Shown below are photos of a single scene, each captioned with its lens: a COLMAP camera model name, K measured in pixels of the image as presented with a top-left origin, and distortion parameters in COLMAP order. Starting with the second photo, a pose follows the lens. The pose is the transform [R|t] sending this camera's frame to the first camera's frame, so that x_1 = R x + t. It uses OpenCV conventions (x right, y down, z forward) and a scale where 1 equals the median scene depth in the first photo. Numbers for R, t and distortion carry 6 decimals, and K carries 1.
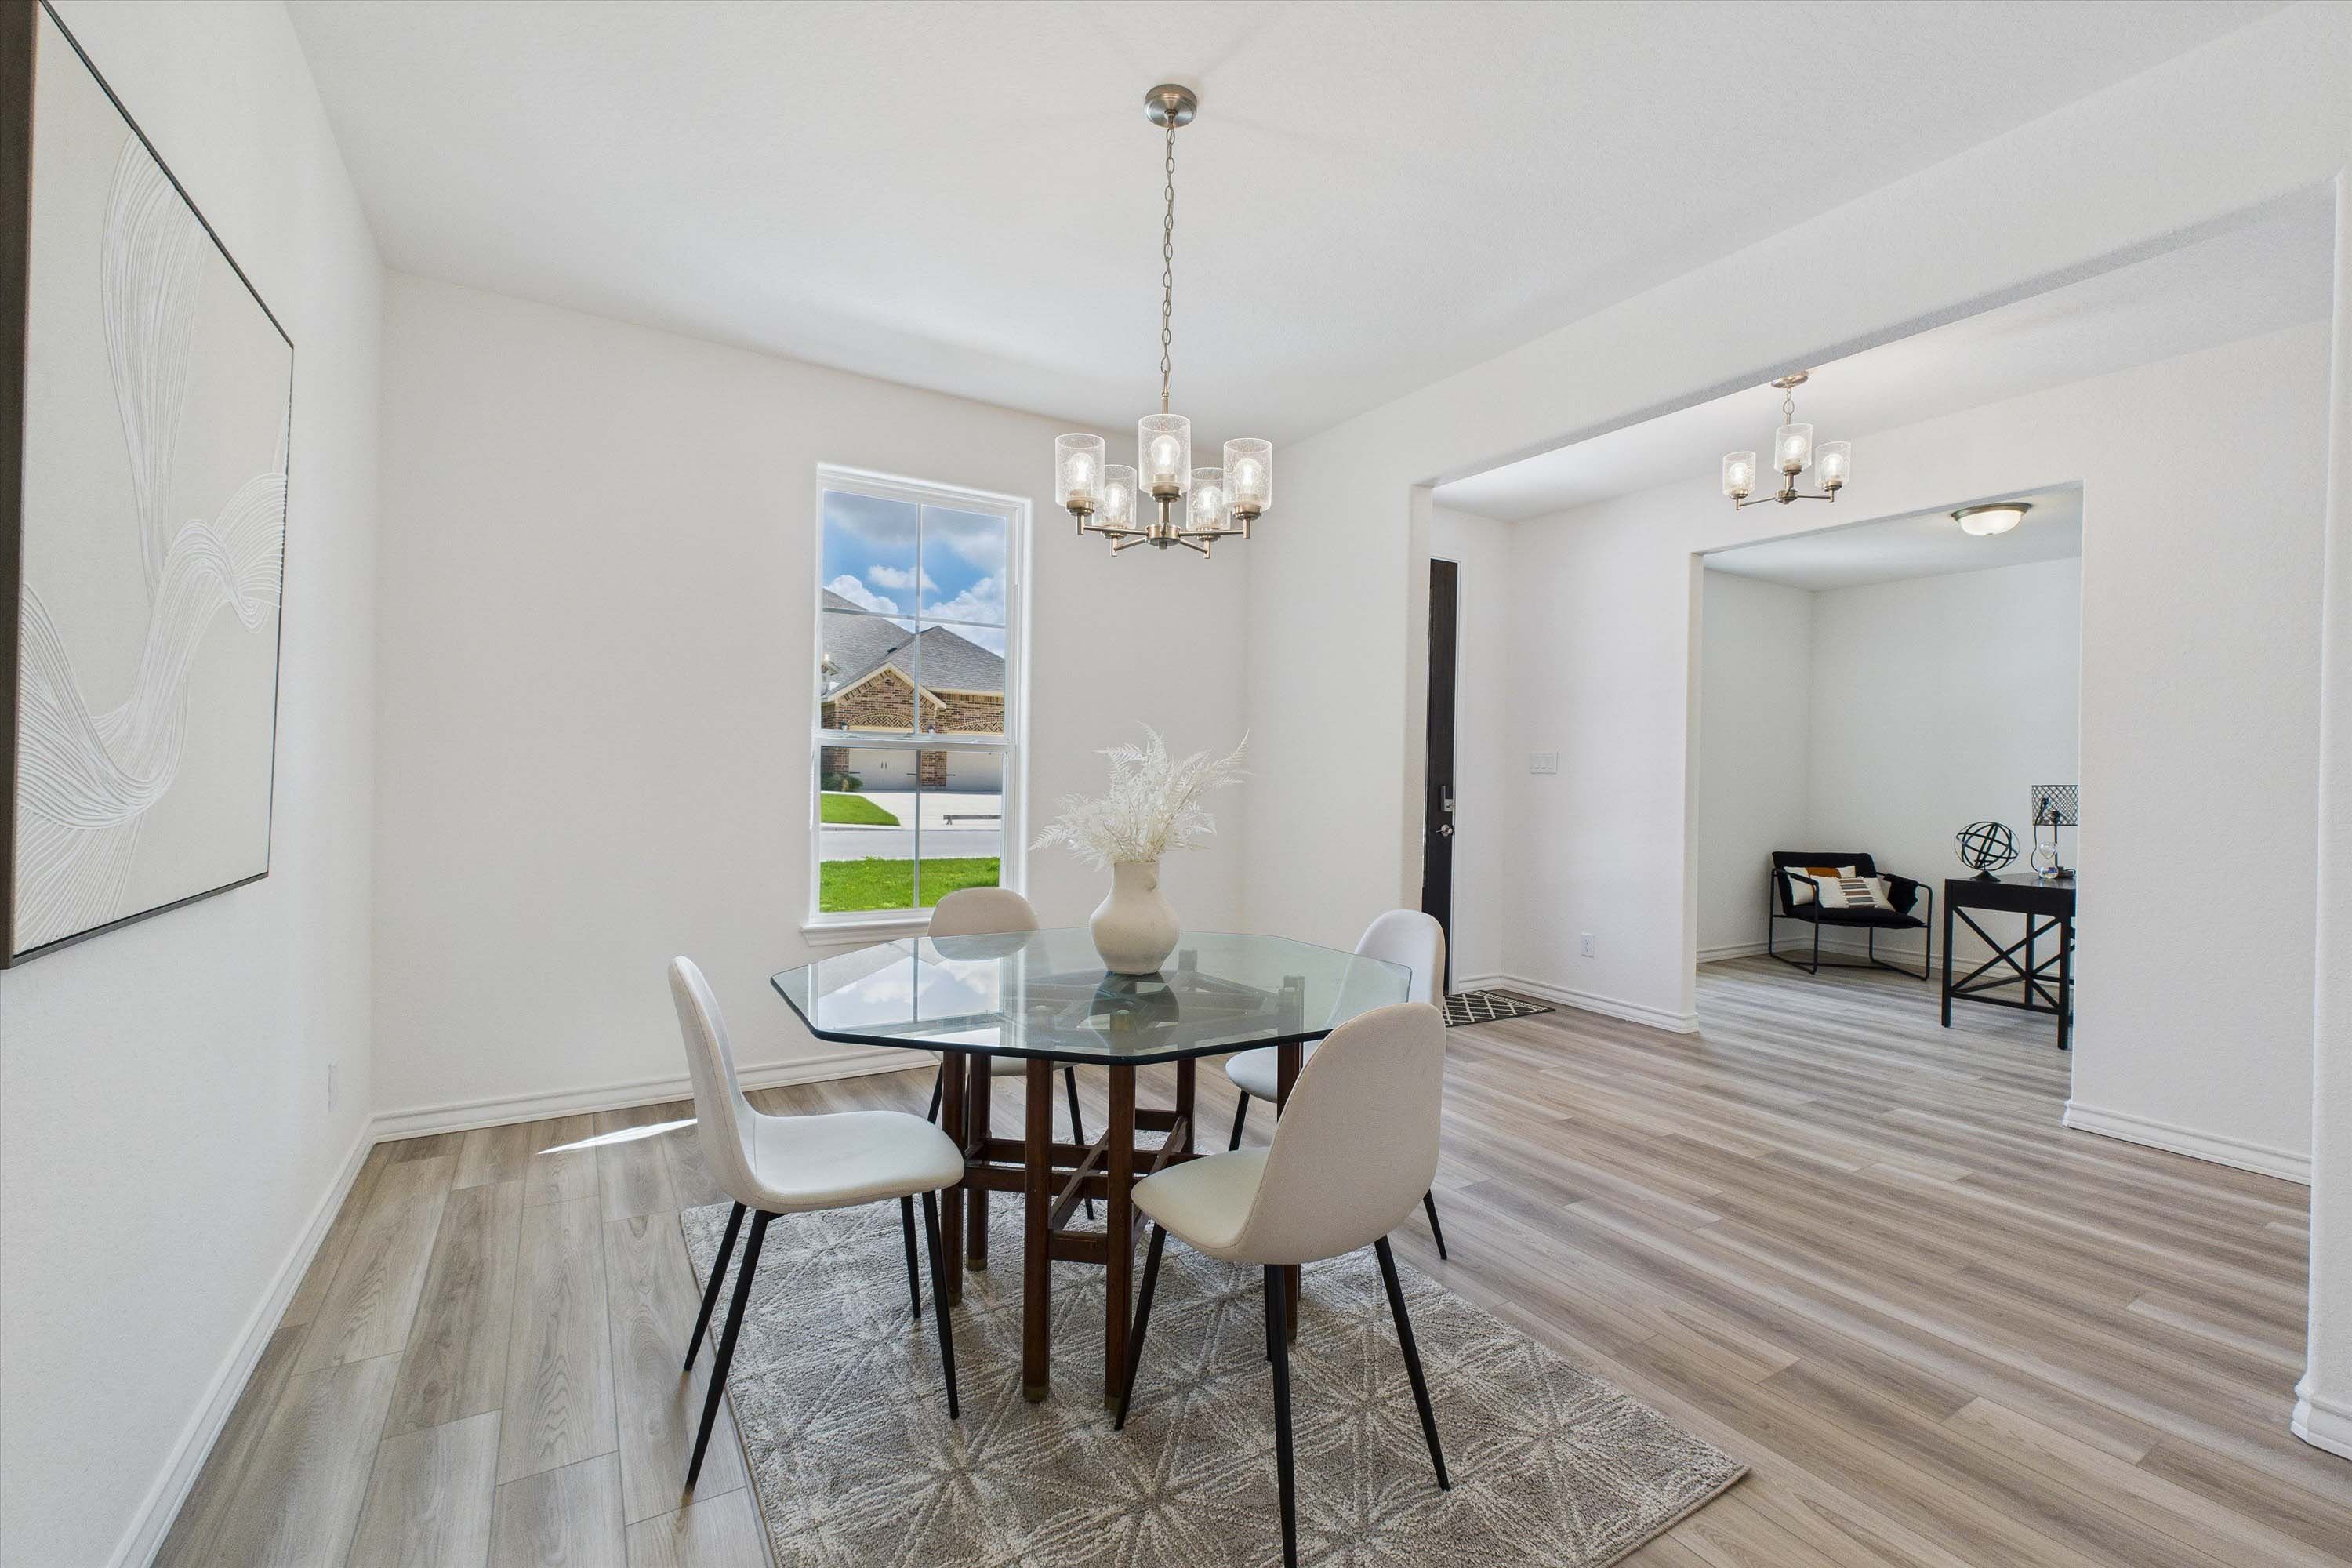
lens RADIAL K [[970.3, 0, 1180.8], [0, 970.3, 793.5], [0, 0, 1]] dist [0.002423, 0.000162]
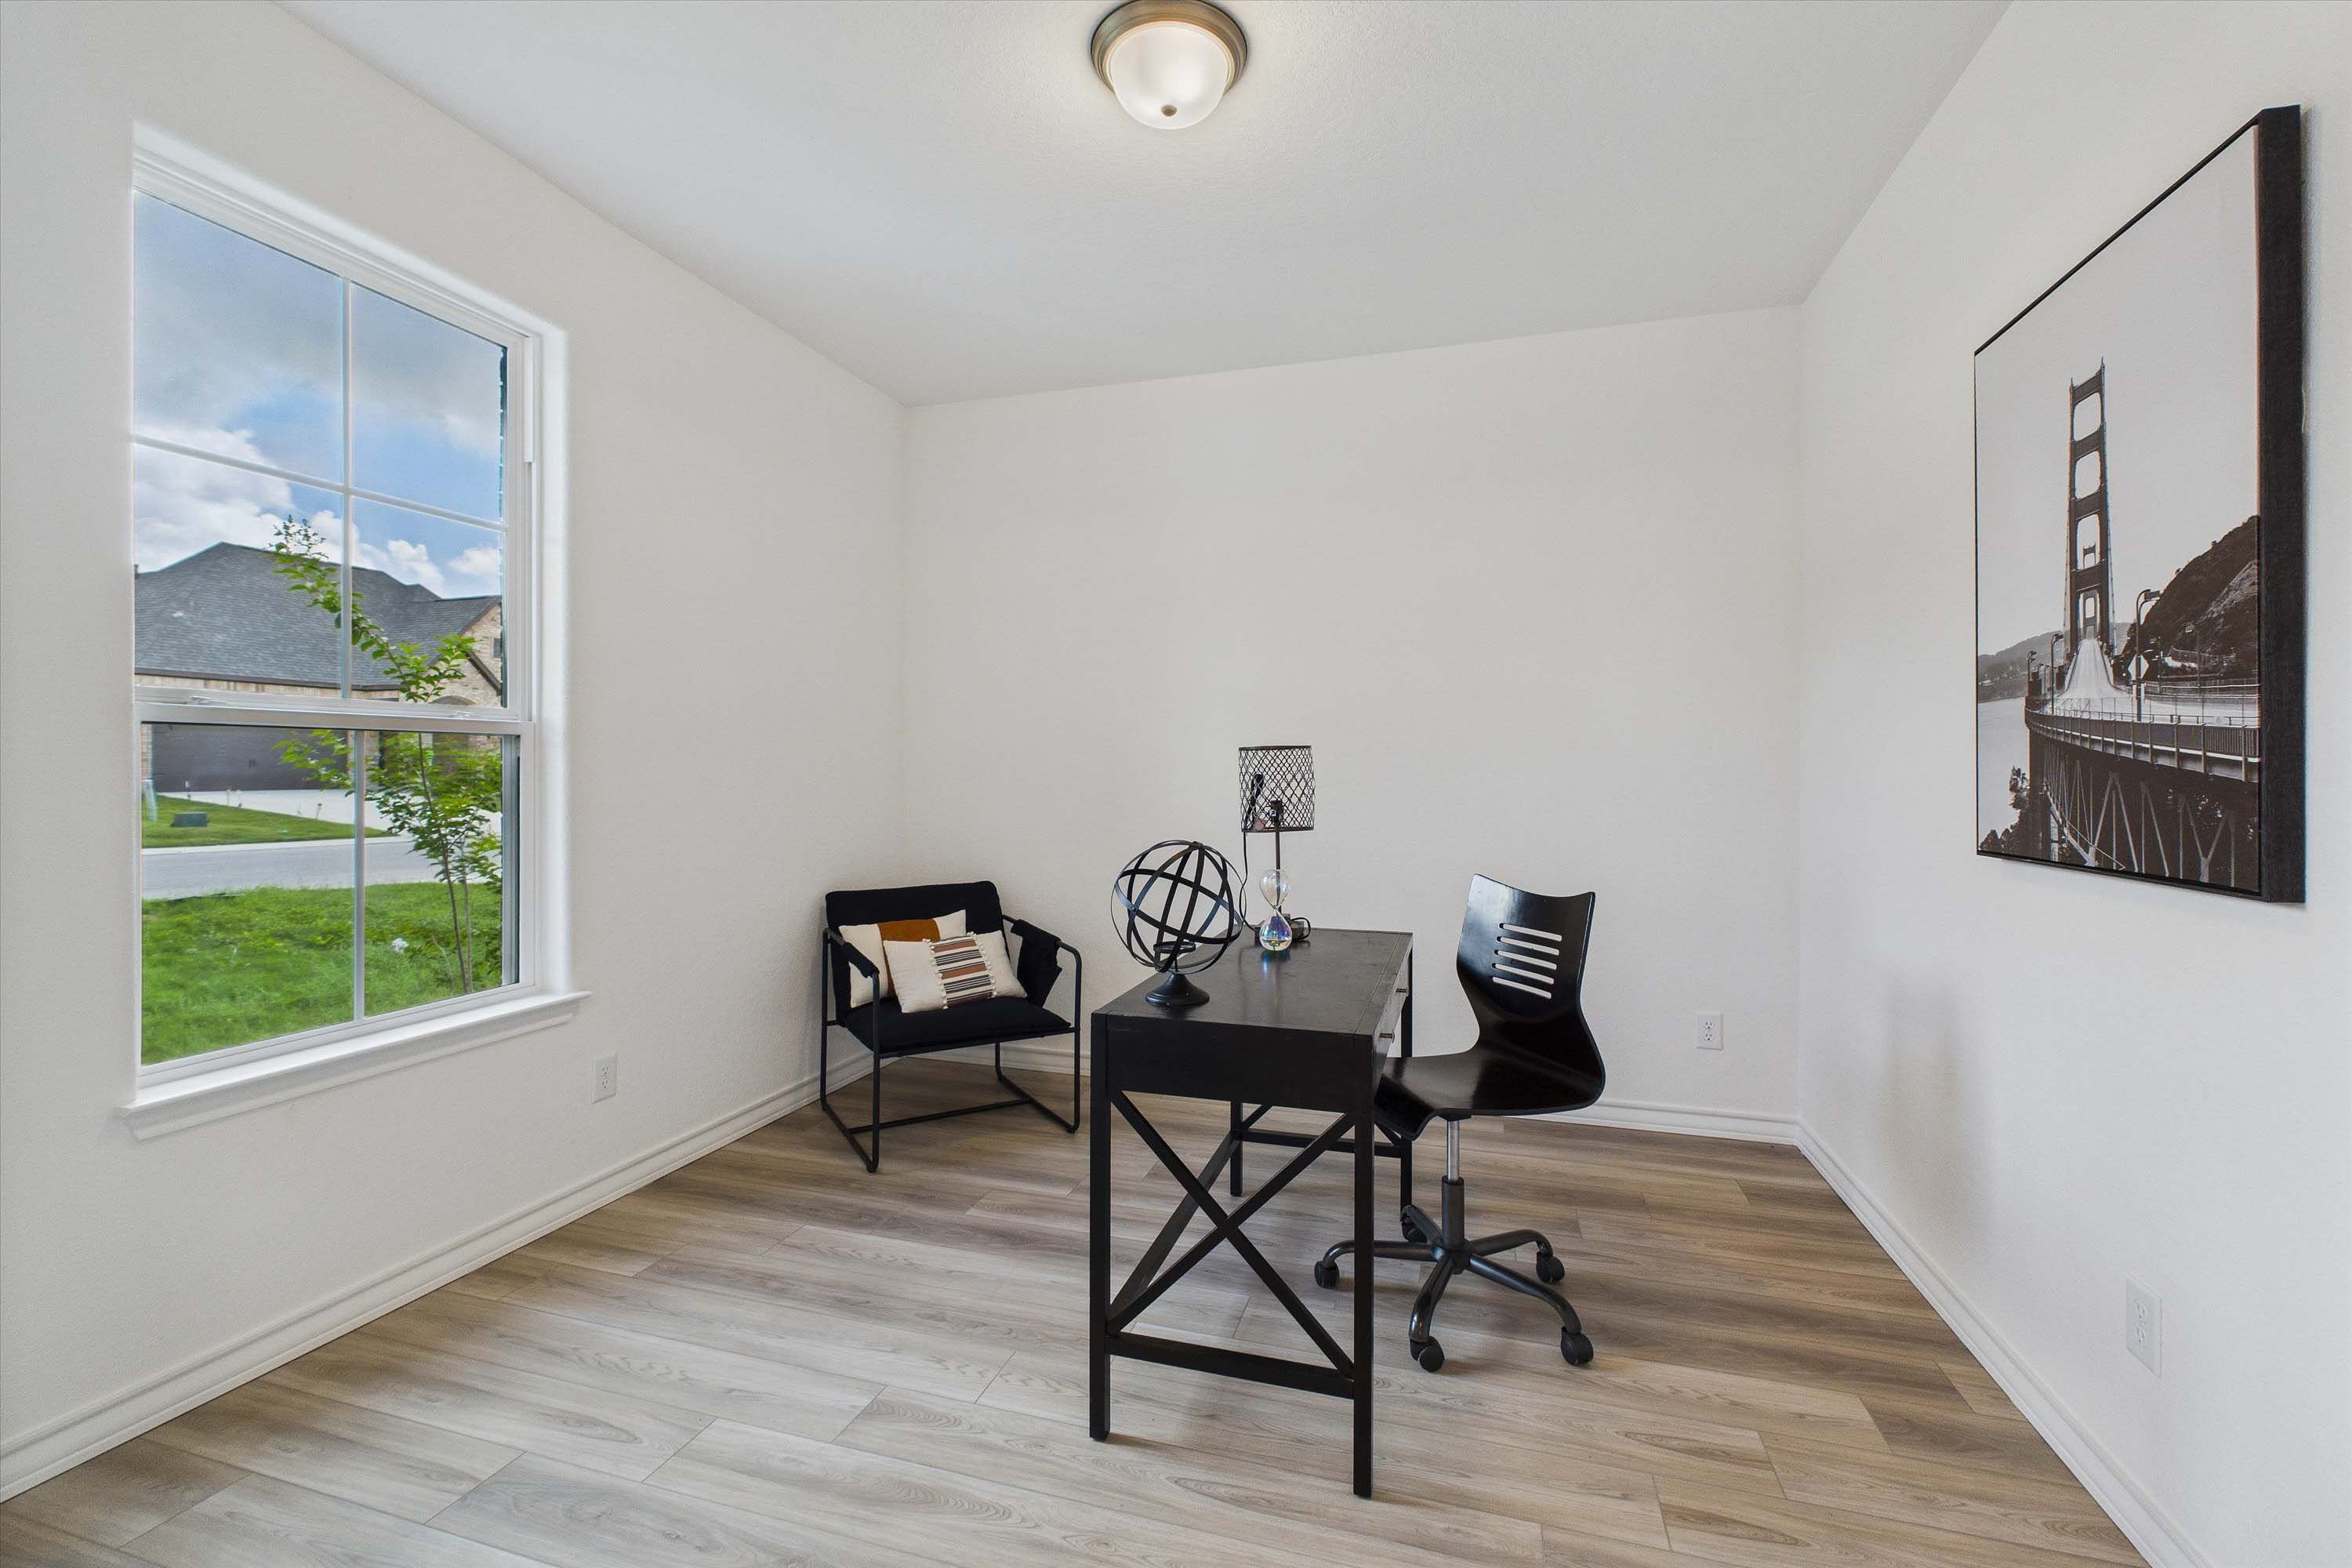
lens RADIAL K [[970.3, 0, 1172.1], [0, 970.3, 788.5], [0, 0, 1]] dist [0.002423, 0.000162]
pose [[0.746130, -0.017573, 0.665568, 0.469530], [0.014505, 0.999843, 0.010138, 0.005592], [-0.665642, 0.002090, 0.746268, 0.585675]]
